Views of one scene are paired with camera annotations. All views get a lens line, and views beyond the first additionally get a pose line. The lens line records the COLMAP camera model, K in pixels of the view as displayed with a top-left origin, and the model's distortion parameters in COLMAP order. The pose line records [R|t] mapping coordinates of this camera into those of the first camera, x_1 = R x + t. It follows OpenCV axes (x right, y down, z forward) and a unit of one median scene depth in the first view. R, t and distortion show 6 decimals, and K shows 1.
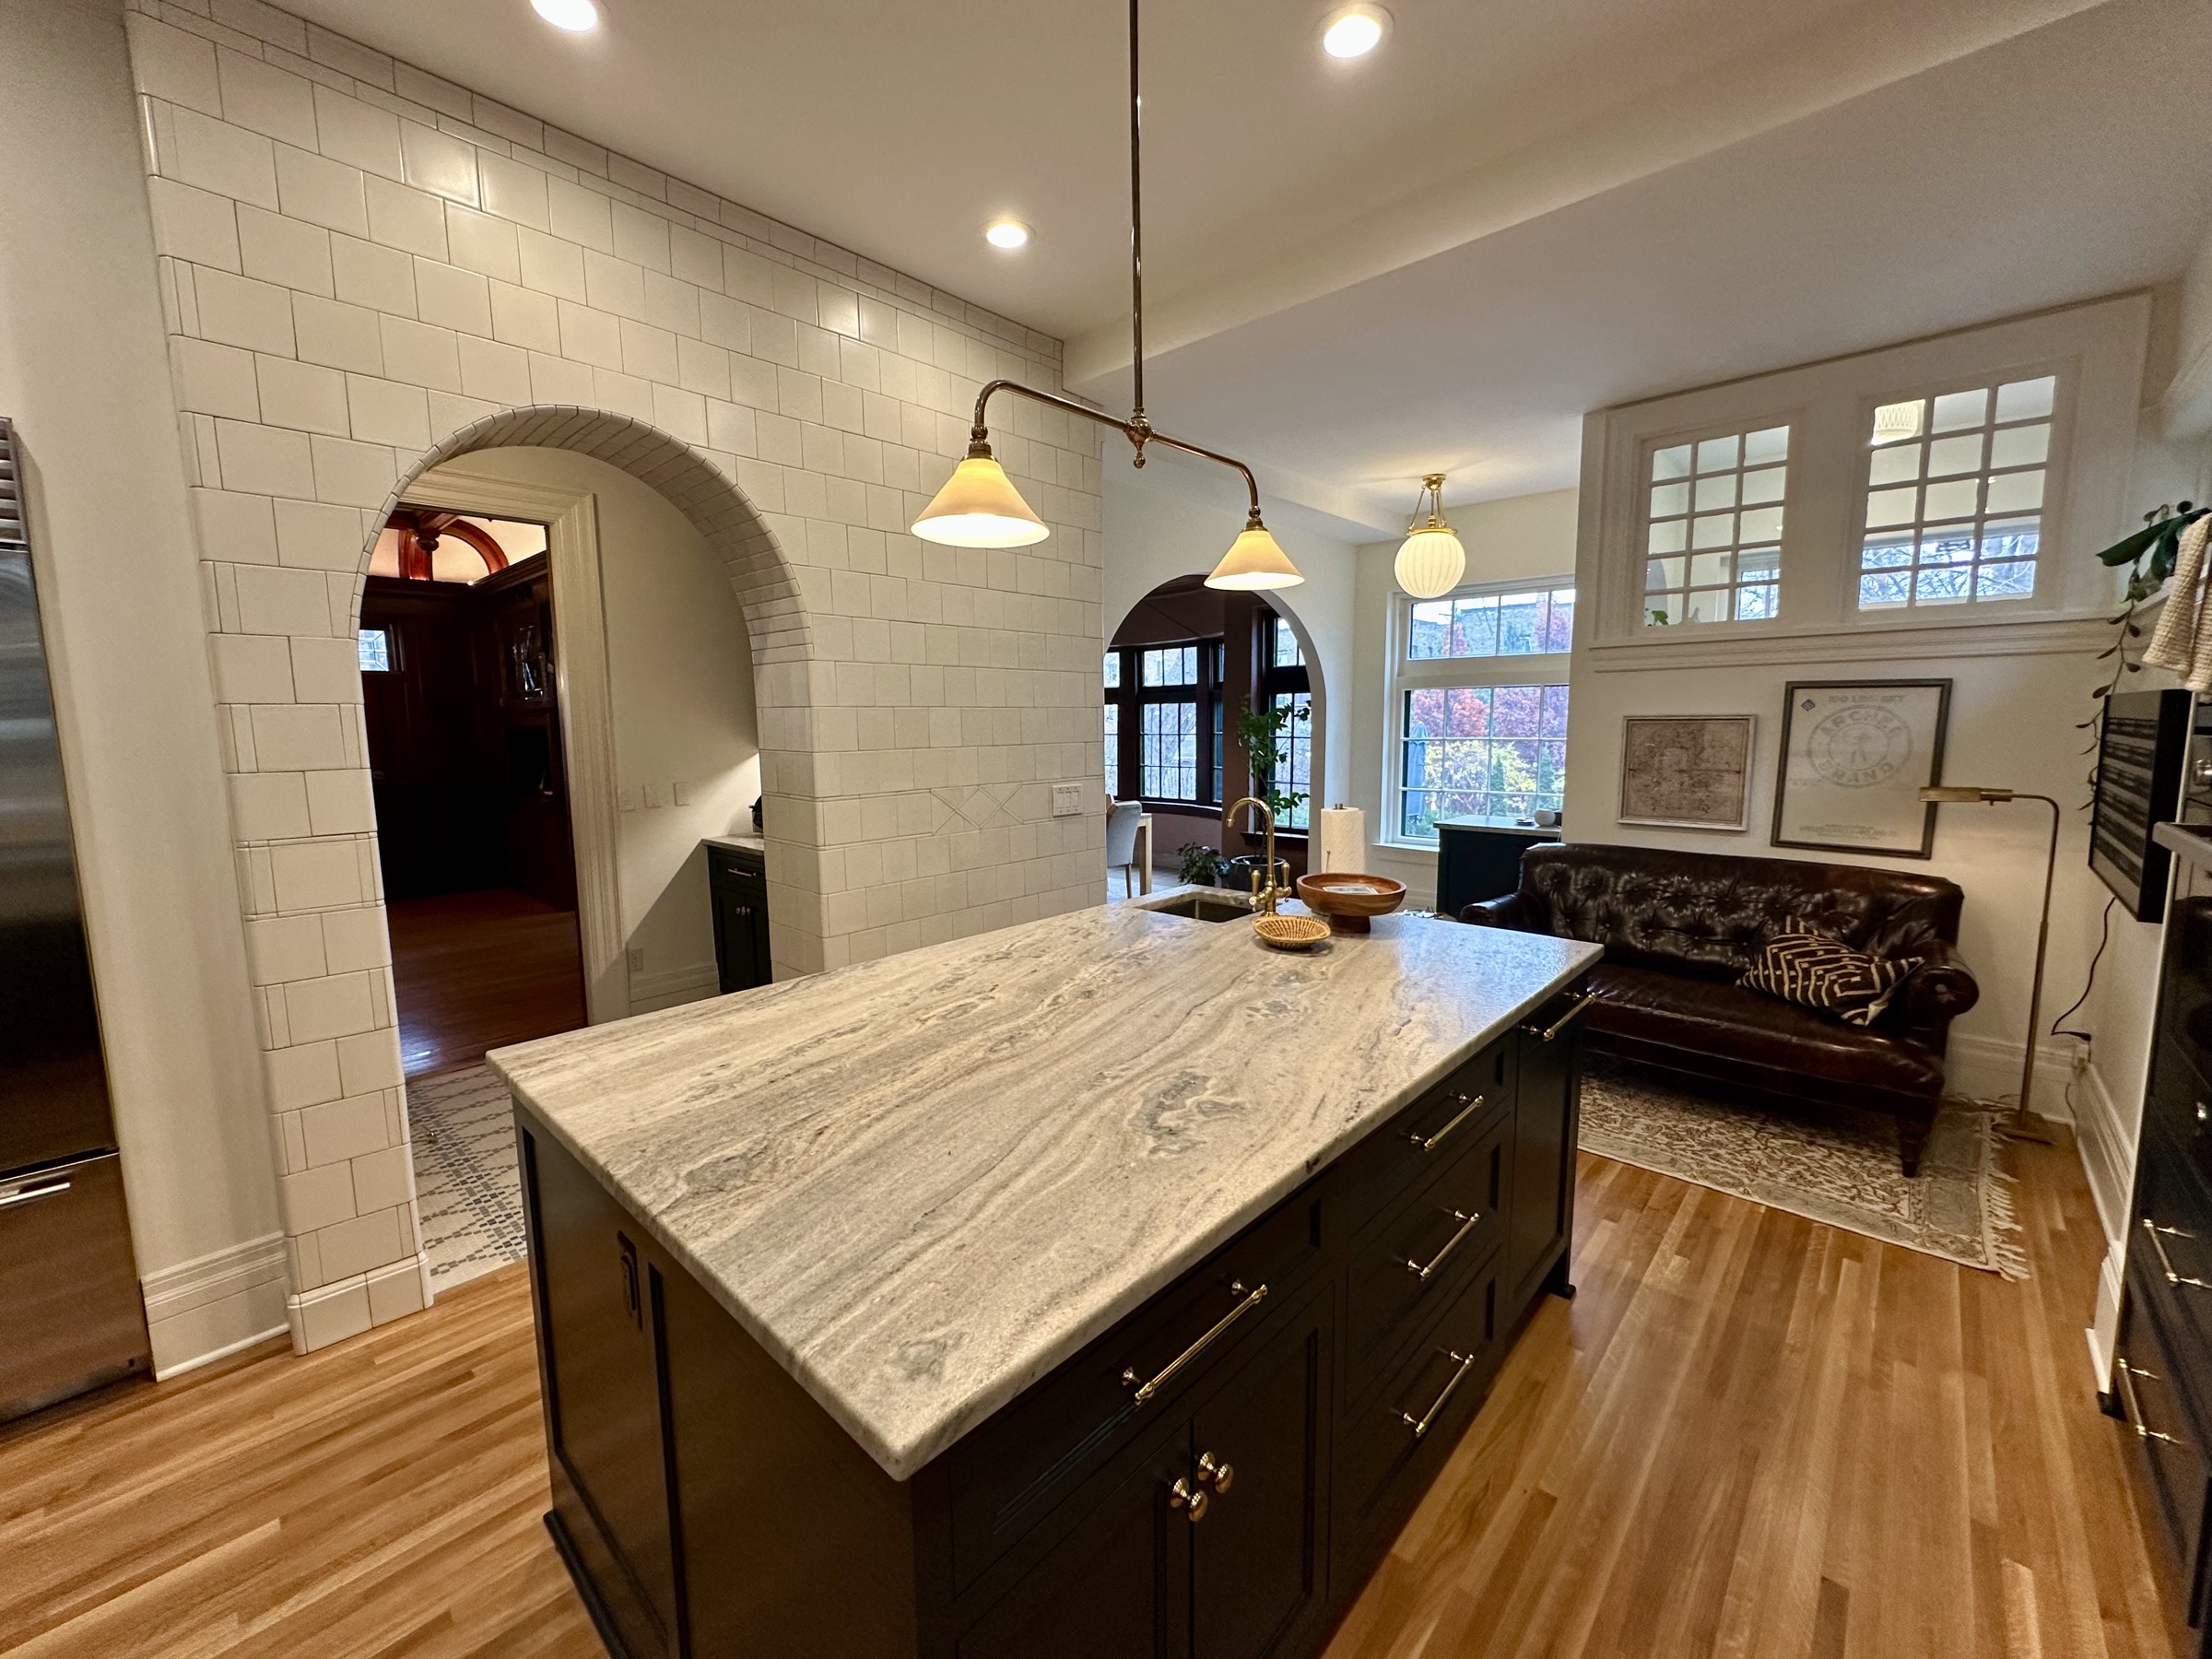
lens RADIAL K [[884.9, 0, 1105.7], [0, 884.9, 825.7], [0, 0, 1]] dist [-0.000072, -0.000006]
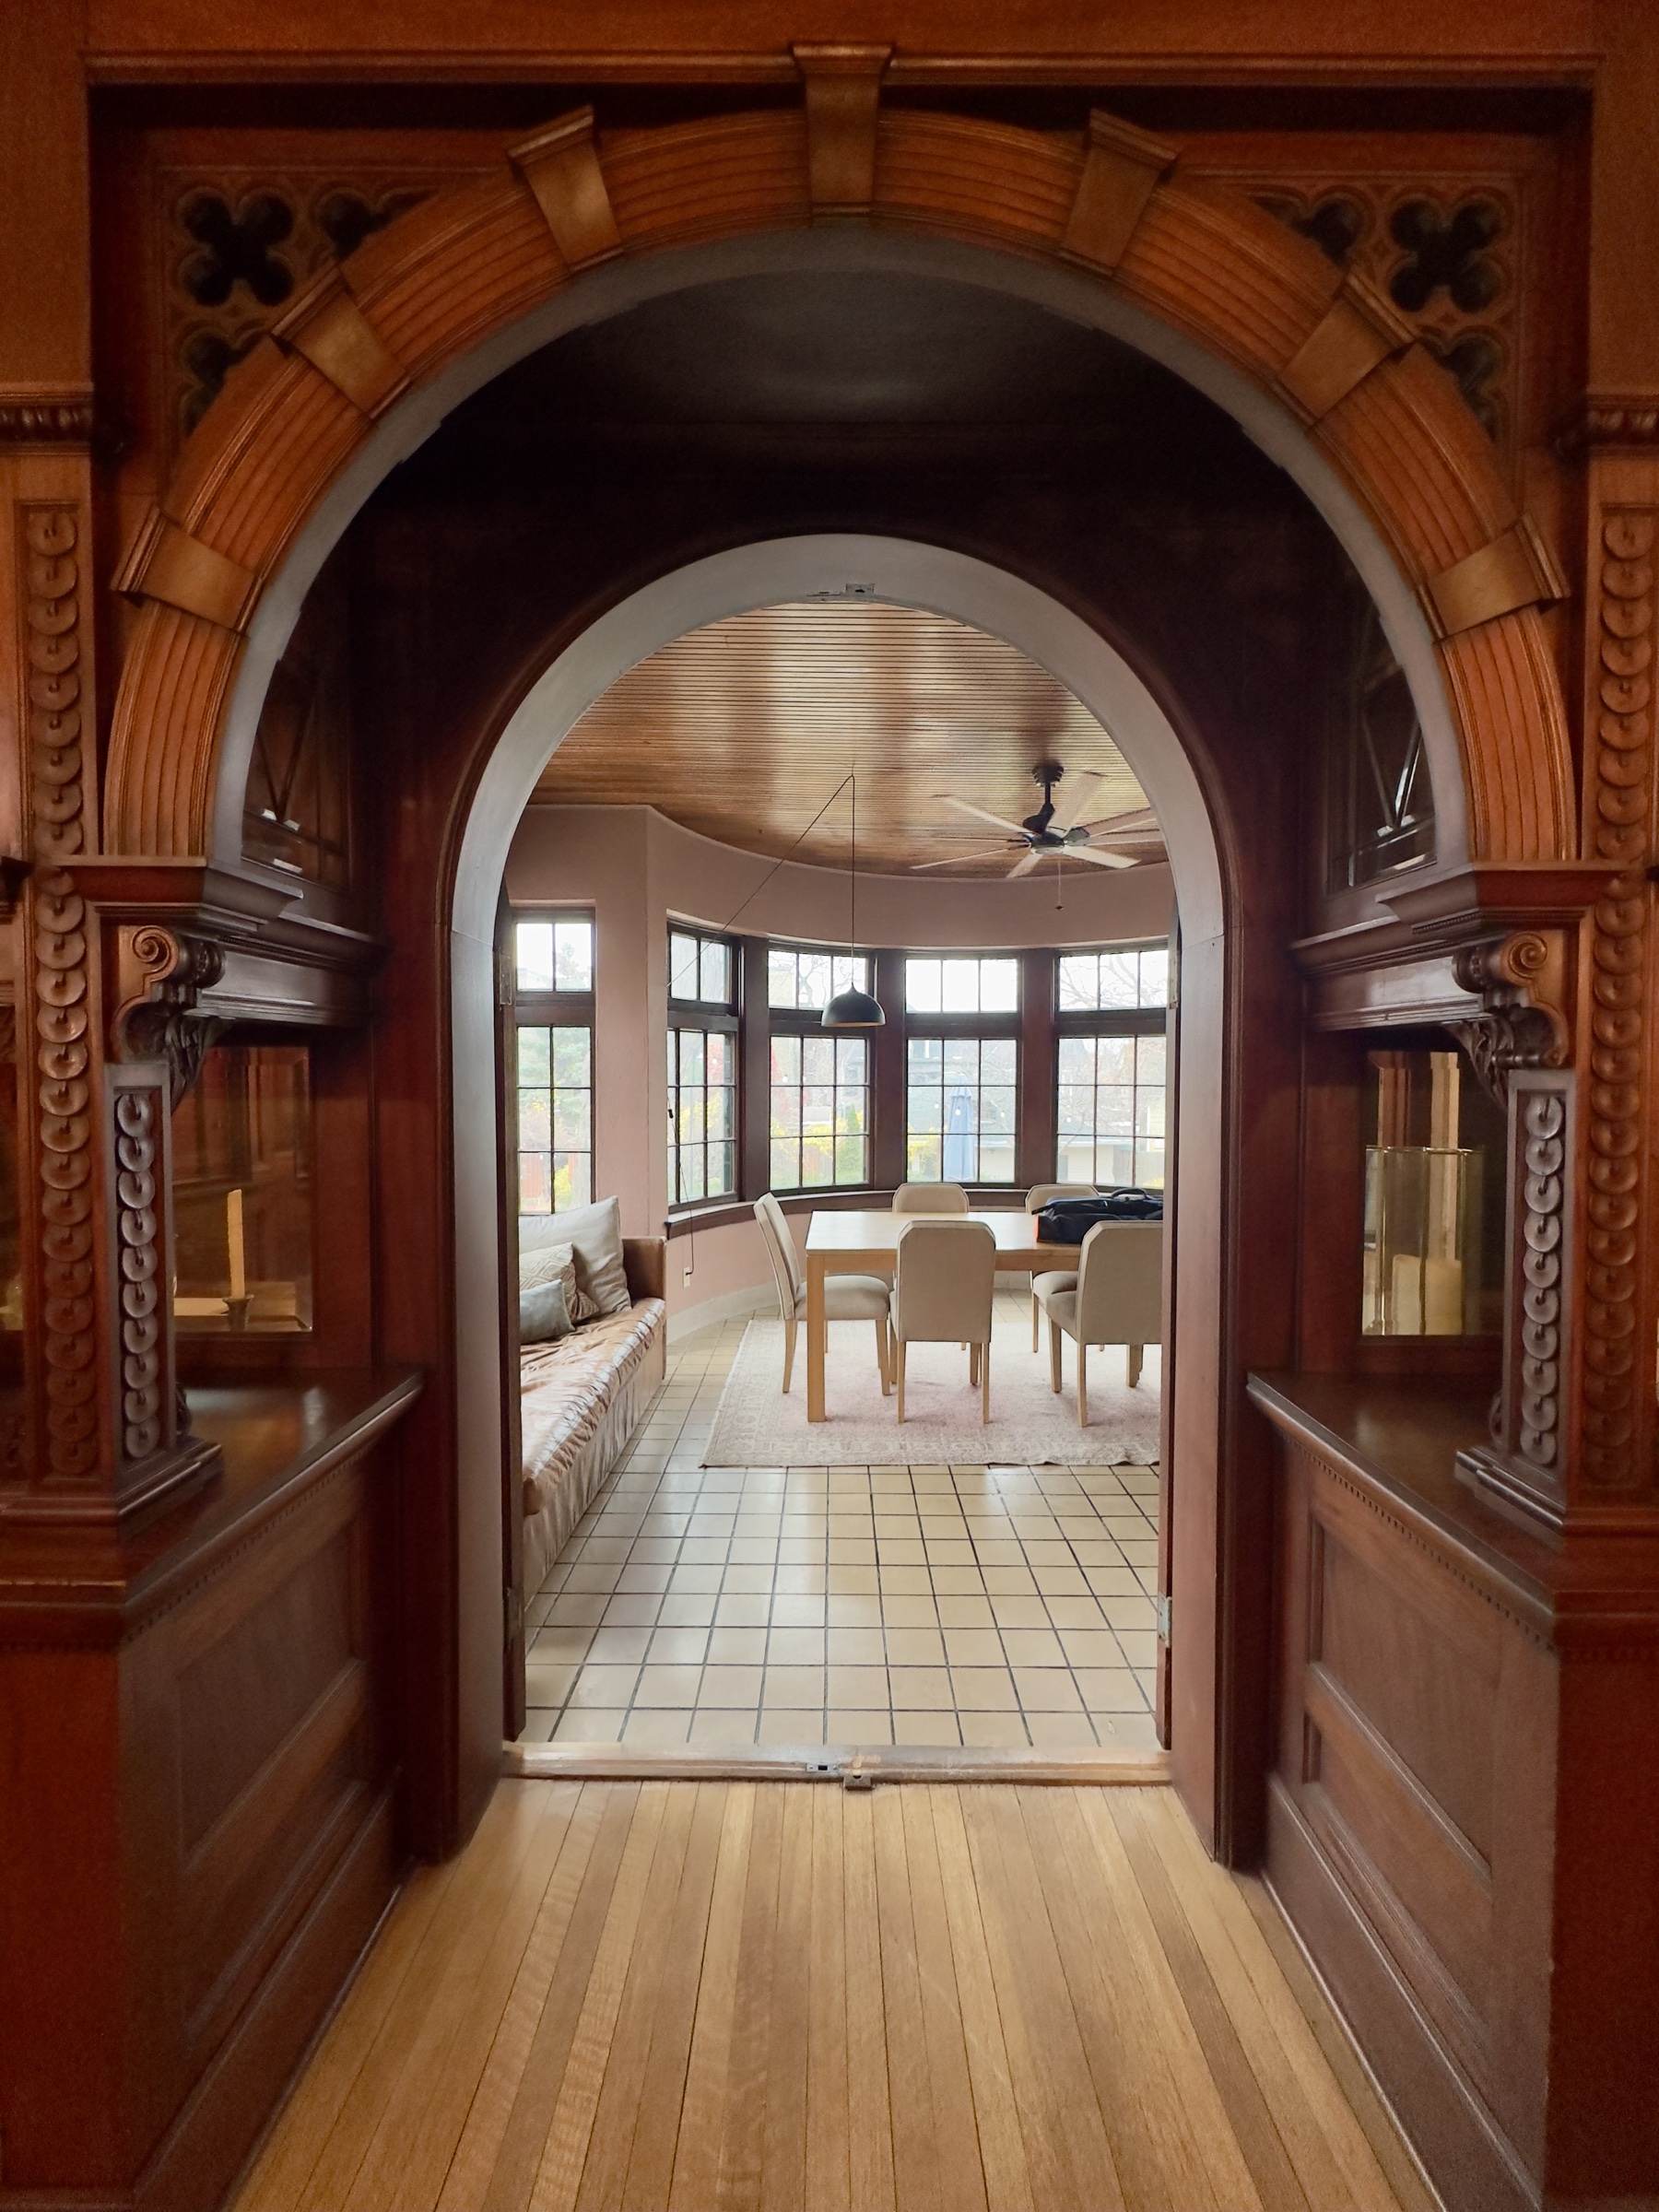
lens RADIAL K [[884.9, 0, 834.5], [0, 884.9, 1104.4], [0, 0, 1]] dist [-0.000072, -0.000006]
pose [[0.733783, -0.015950, 0.679197, -0.462447], [0.076939, 0.995244, -0.059751, -0.058842], [-0.675014, 0.096101, 0.731520, 0.595454]]
